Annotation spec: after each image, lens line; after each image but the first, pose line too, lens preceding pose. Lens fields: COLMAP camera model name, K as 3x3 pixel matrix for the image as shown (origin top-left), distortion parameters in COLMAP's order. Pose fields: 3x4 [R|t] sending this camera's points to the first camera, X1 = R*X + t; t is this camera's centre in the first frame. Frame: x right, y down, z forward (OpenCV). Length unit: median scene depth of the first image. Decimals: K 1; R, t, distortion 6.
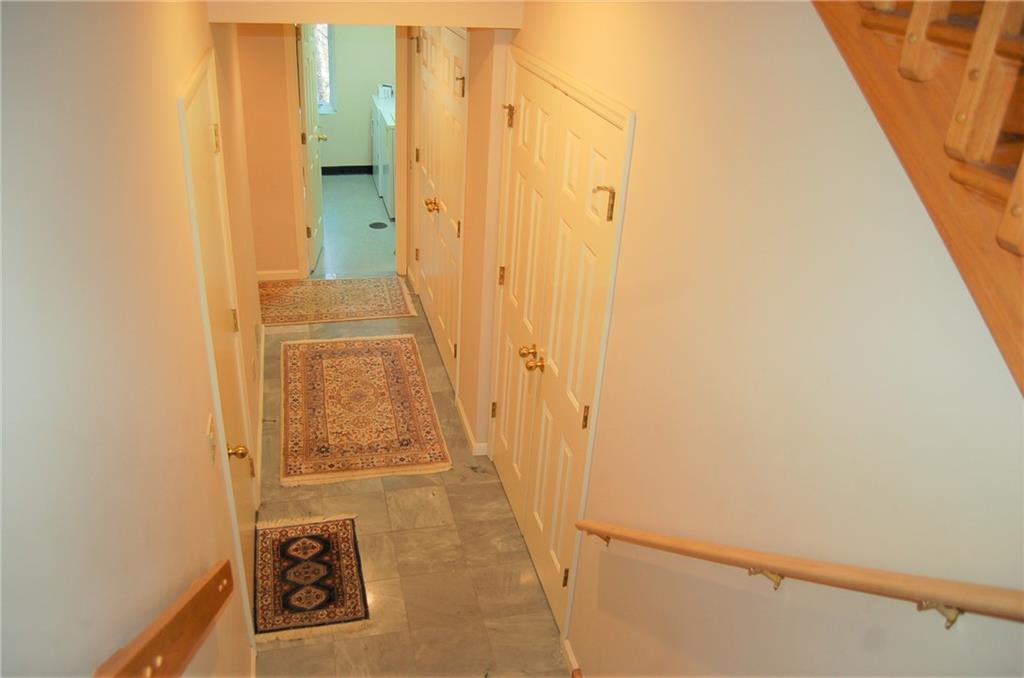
lens RADIAL K [[792.1, 0, 508.1], [0, 792.1, 341.4], [0, 0, 1]] dist [-0.093327, -0.002154]
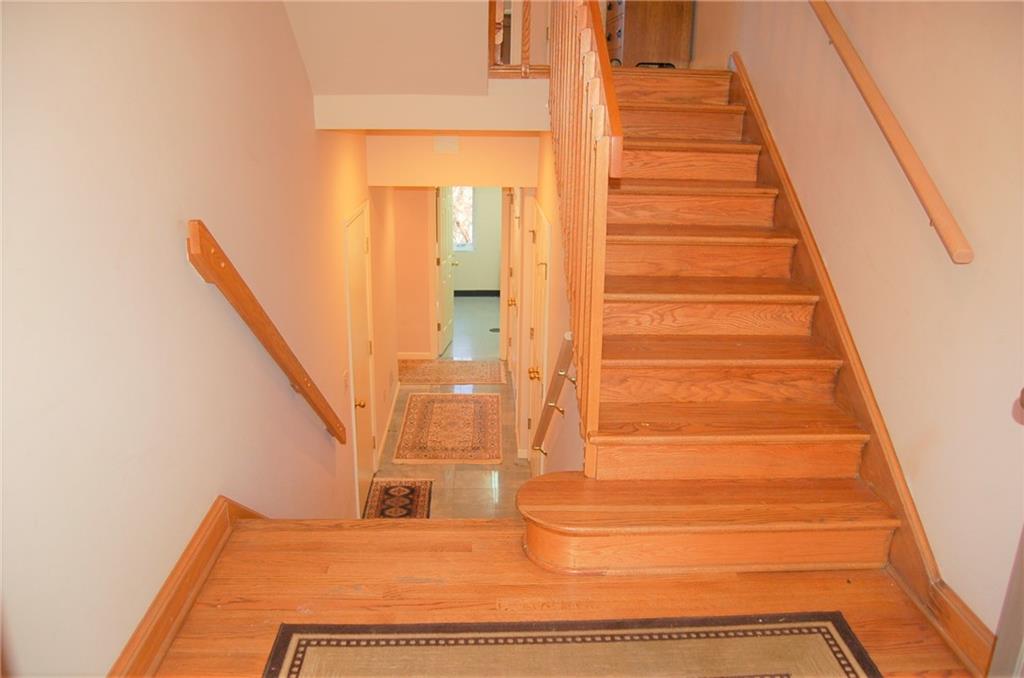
lens RADIAL K [[792.1, 0, 514.5], [0, 792.1, 337.9], [0, 0, 1]] dist [-0.093327, -0.002154]
pose [[0.977157, 0.019748, -0.211601, 0.259118], [-0.060583, 0.980244, -0.188284, 0.200868], [0.203703, 0.196803, 0.959048, -0.484210]]
